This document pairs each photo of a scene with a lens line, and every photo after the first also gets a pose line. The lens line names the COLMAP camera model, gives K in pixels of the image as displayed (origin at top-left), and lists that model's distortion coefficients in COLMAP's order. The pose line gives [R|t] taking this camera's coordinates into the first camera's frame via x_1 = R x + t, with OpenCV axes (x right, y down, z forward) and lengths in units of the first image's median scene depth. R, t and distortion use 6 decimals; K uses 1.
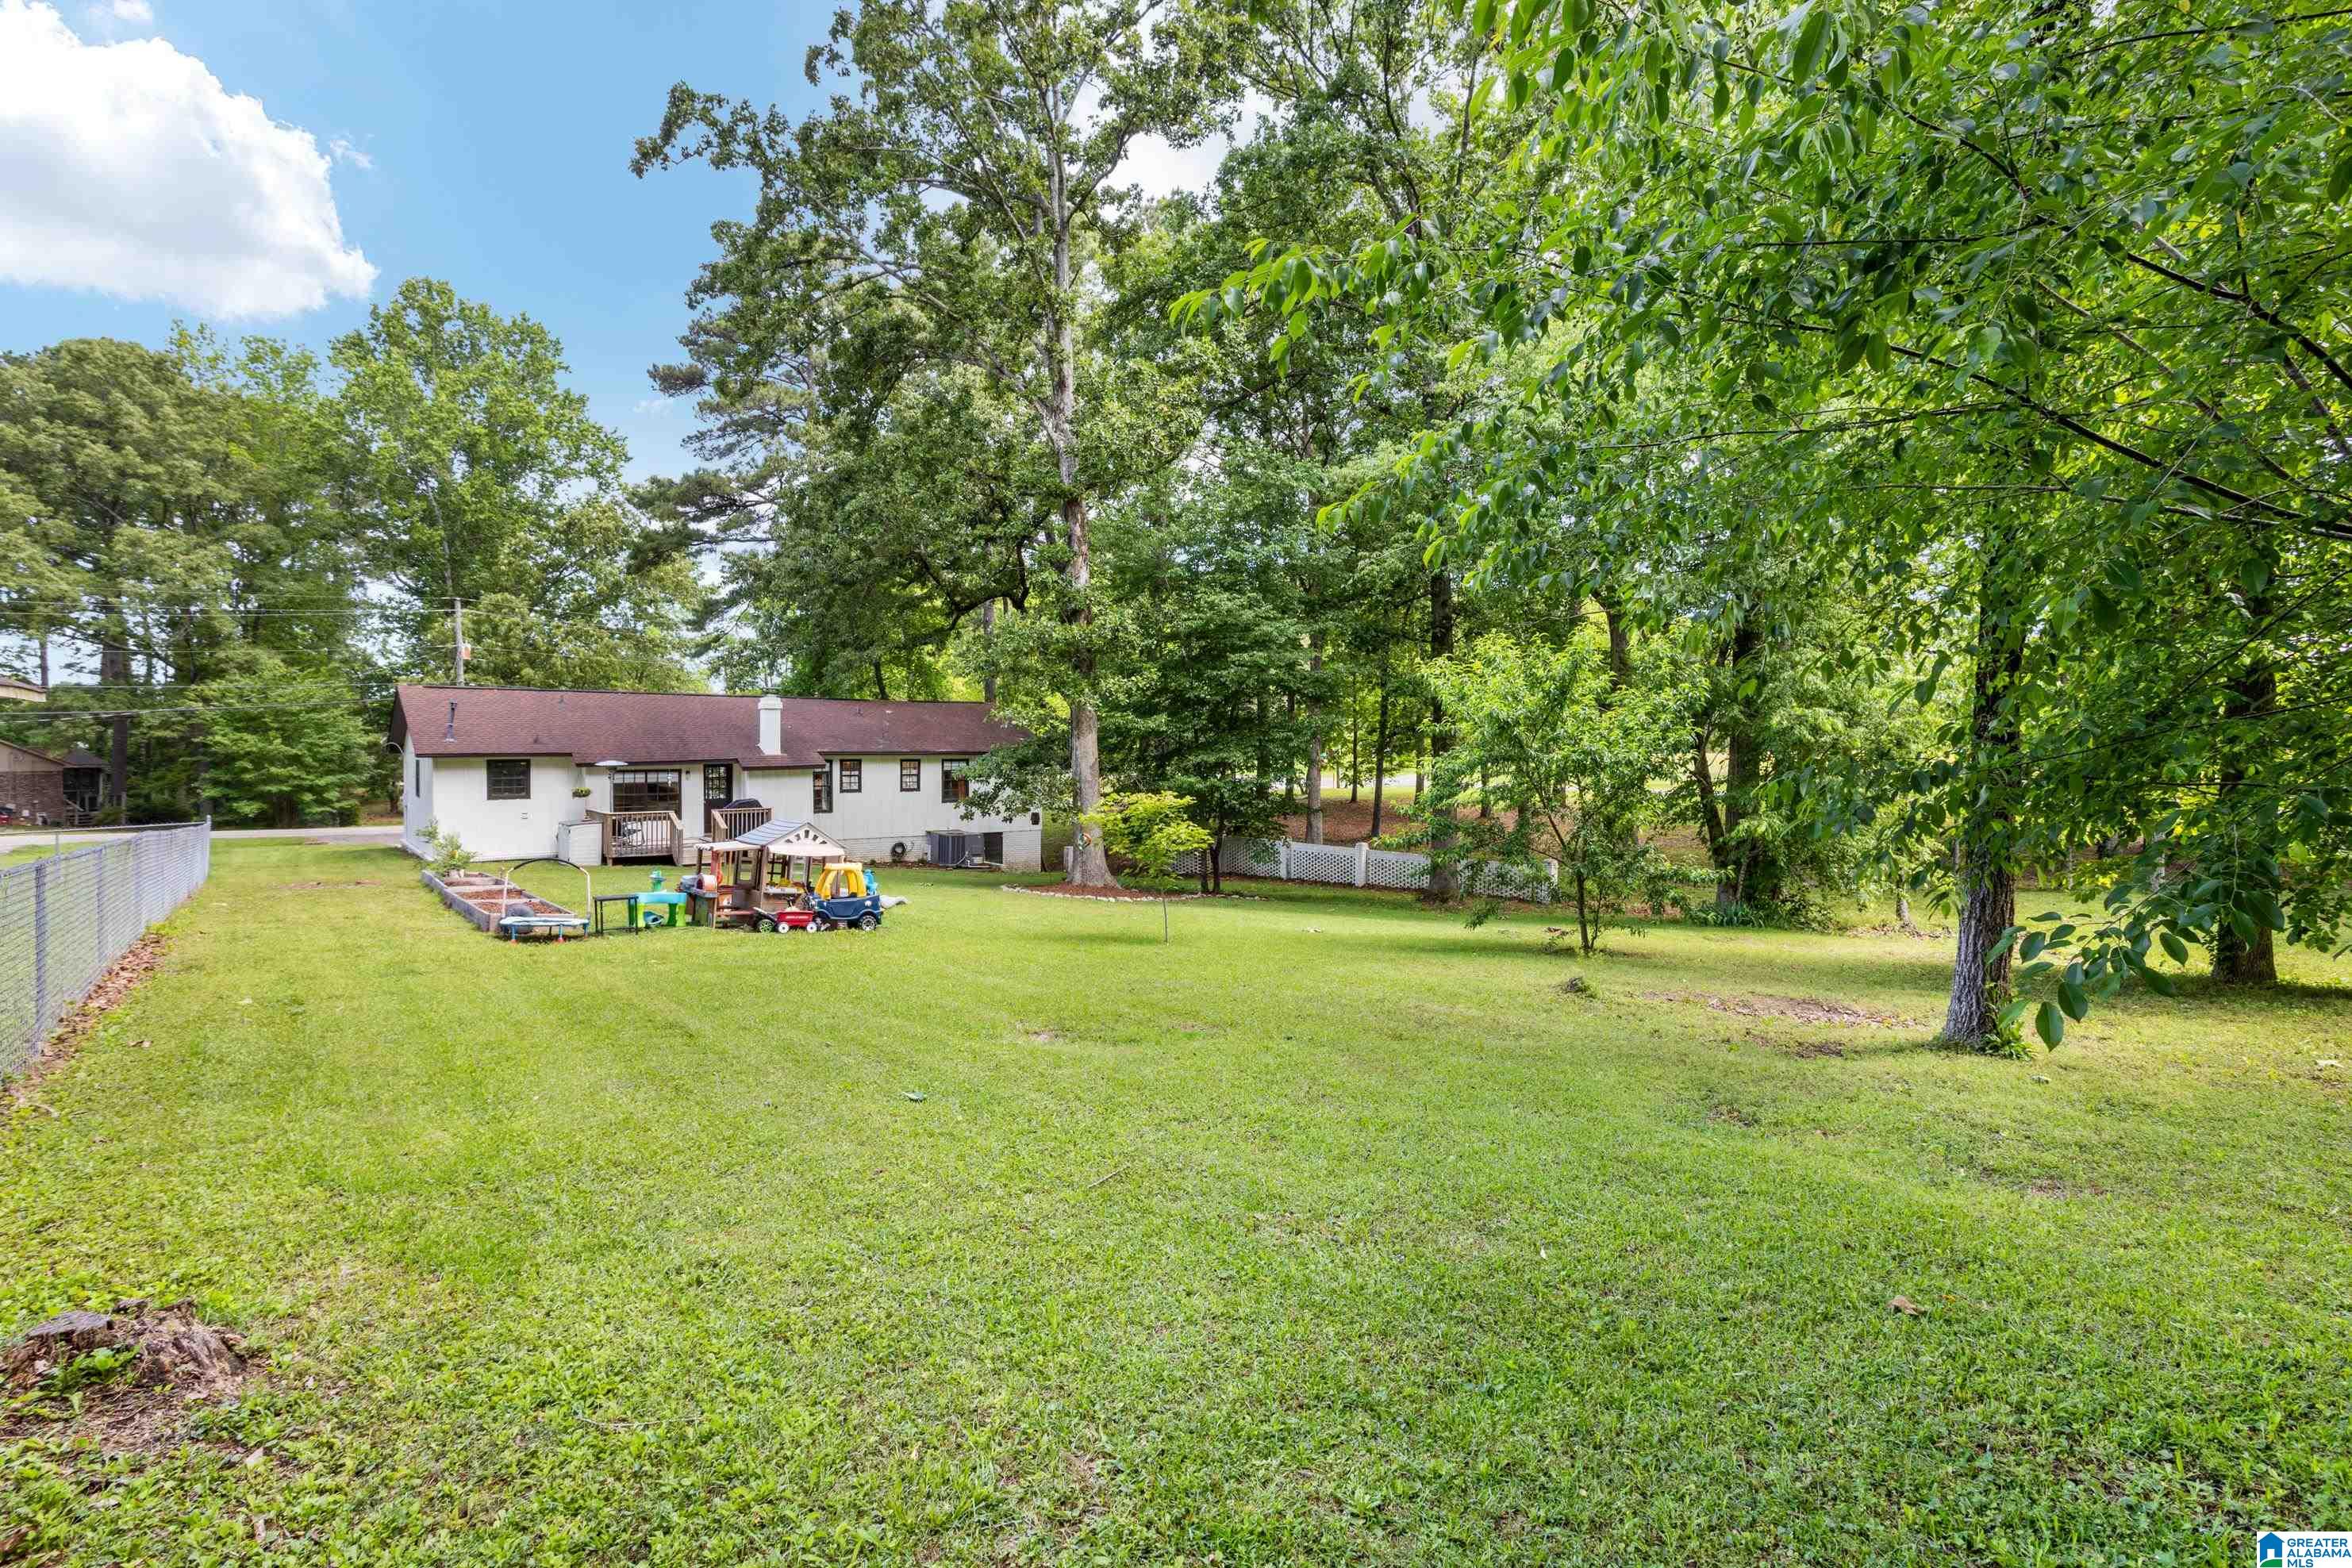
lens RADIAL K [[1084.9, 0, 1176.0], [0, 1084.9, 784.0], [0, 0, 1]] dist [-0.021557, -0.000050]
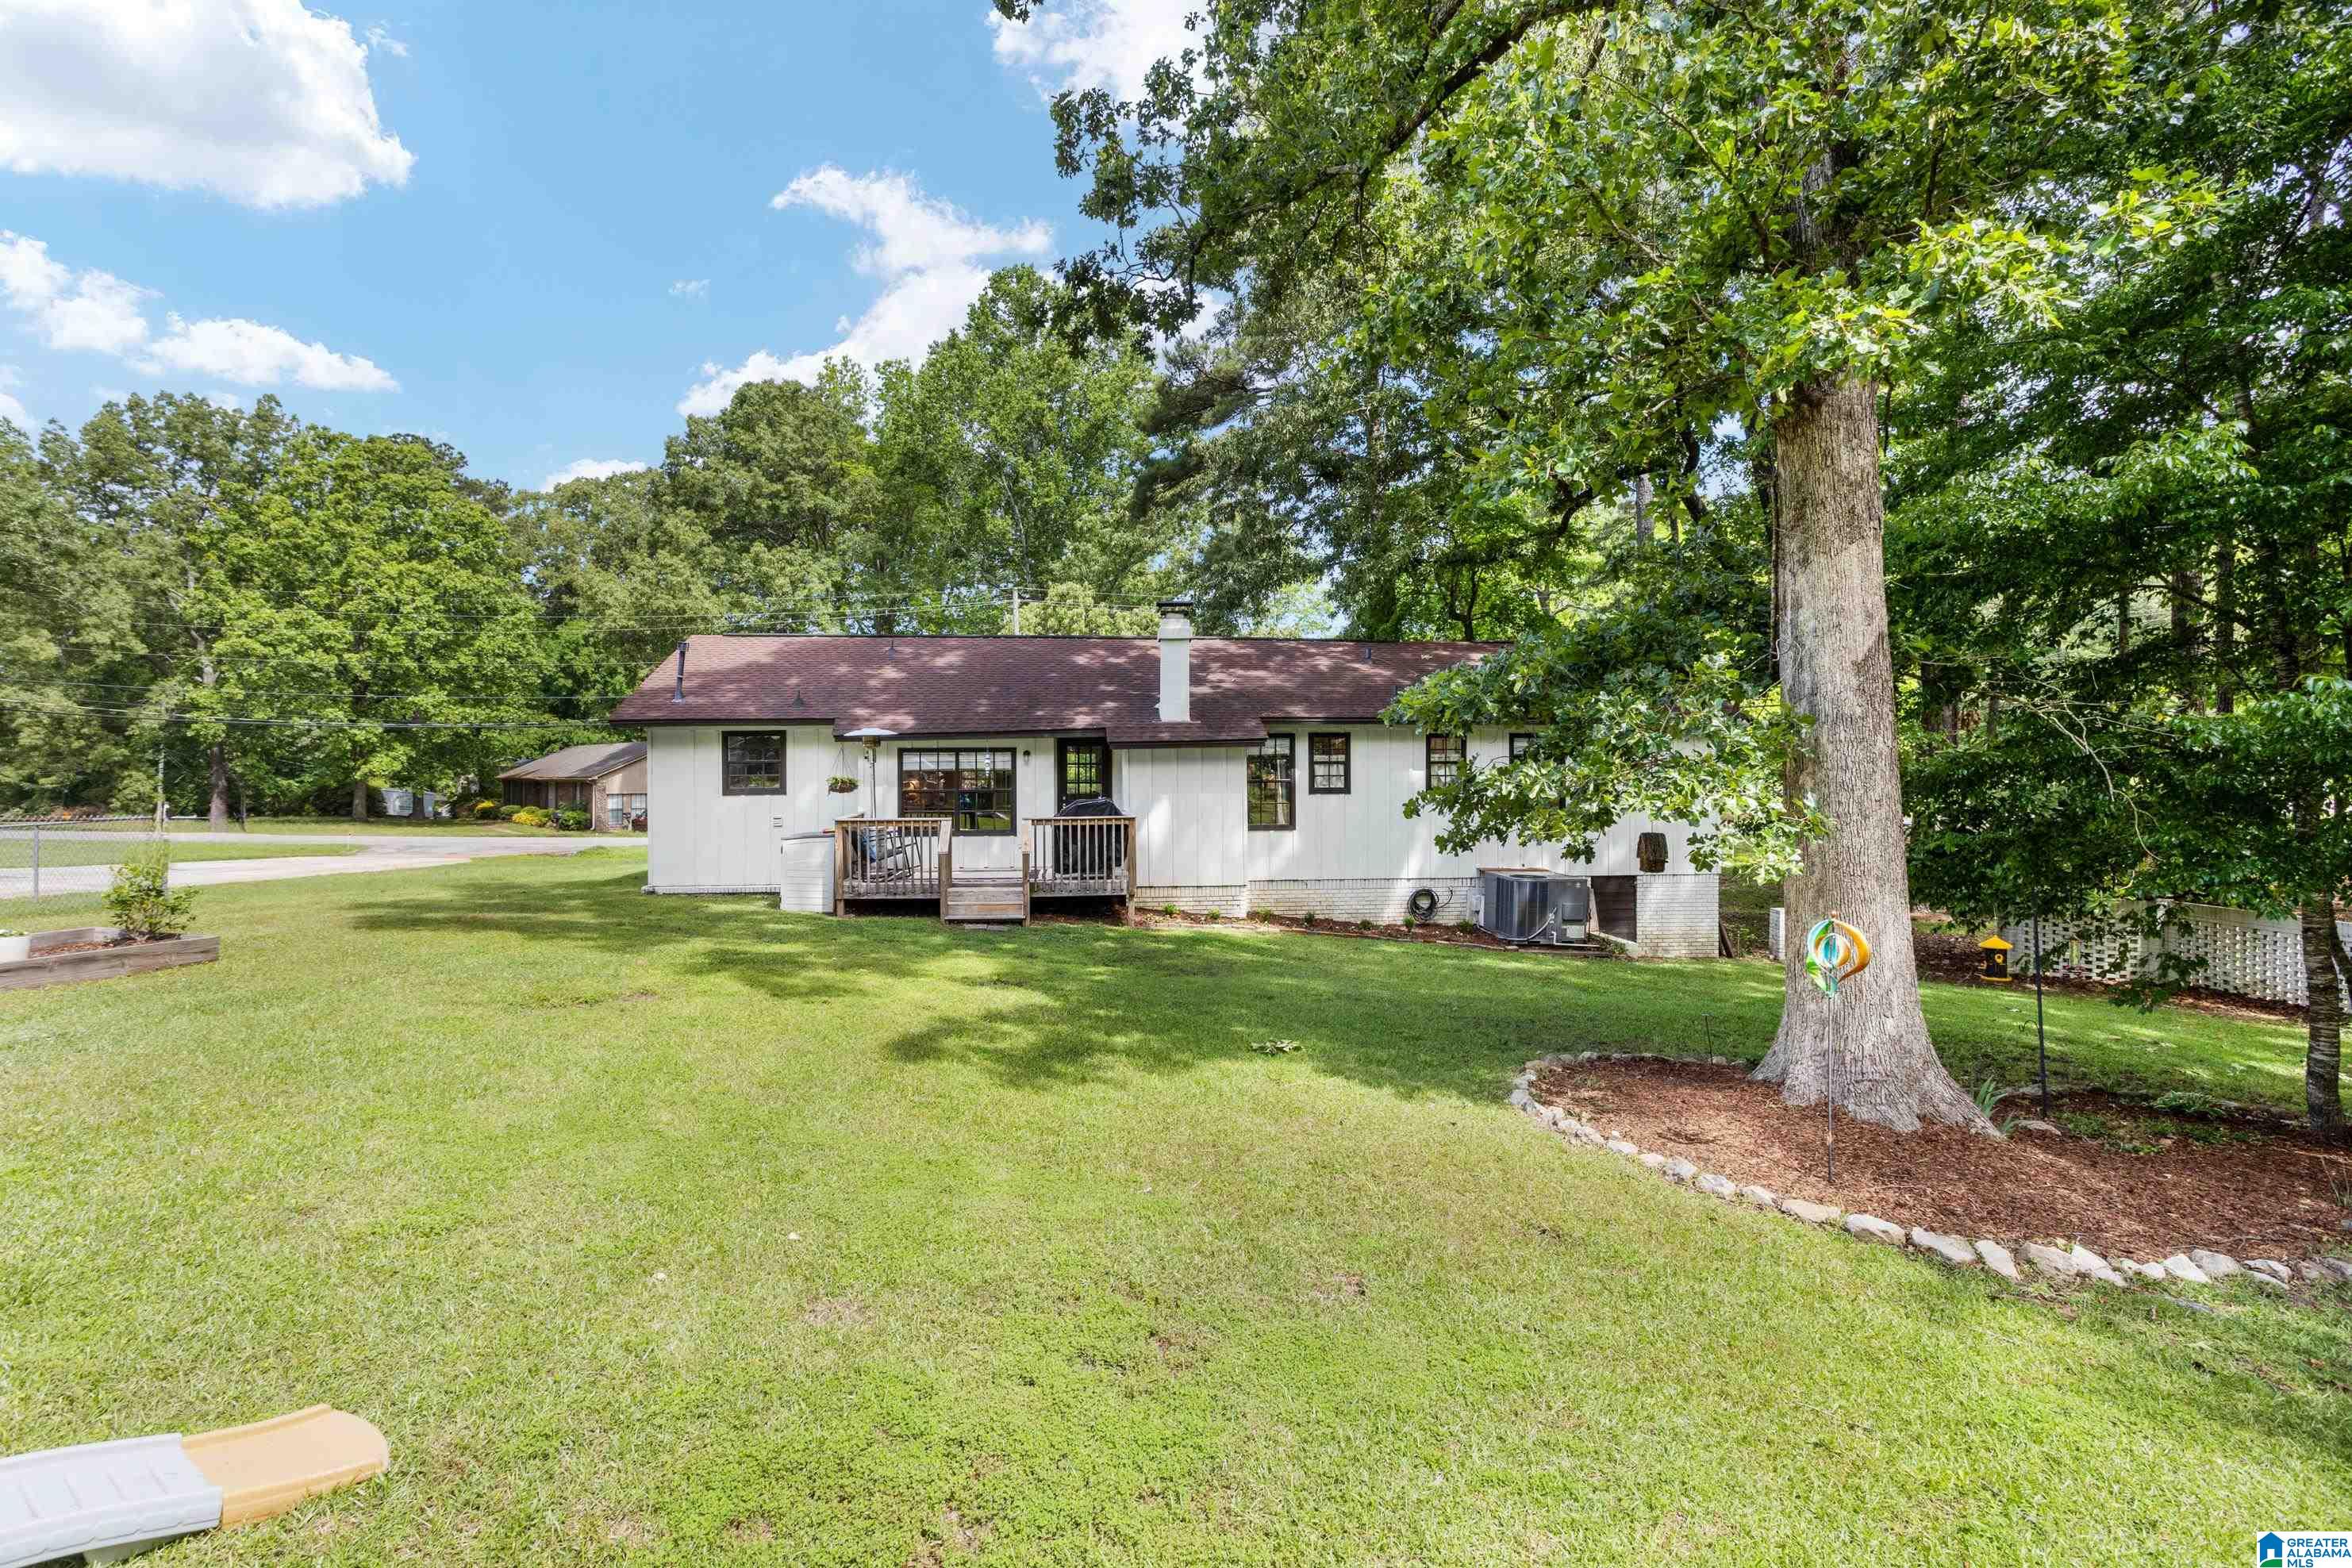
lens RADIAL K [[1084.9, 0, 1176.0], [0, 1084.9, 784.0], [0, 0, 1]] dist [-0.021557, -0.000050]
pose [[0.819371, -0.002413, -0.573258, -0.051528], [-0.011161, 0.999734, -0.020162, 0.015461], [0.573155, 0.022918, 0.819127, 0.536049]]
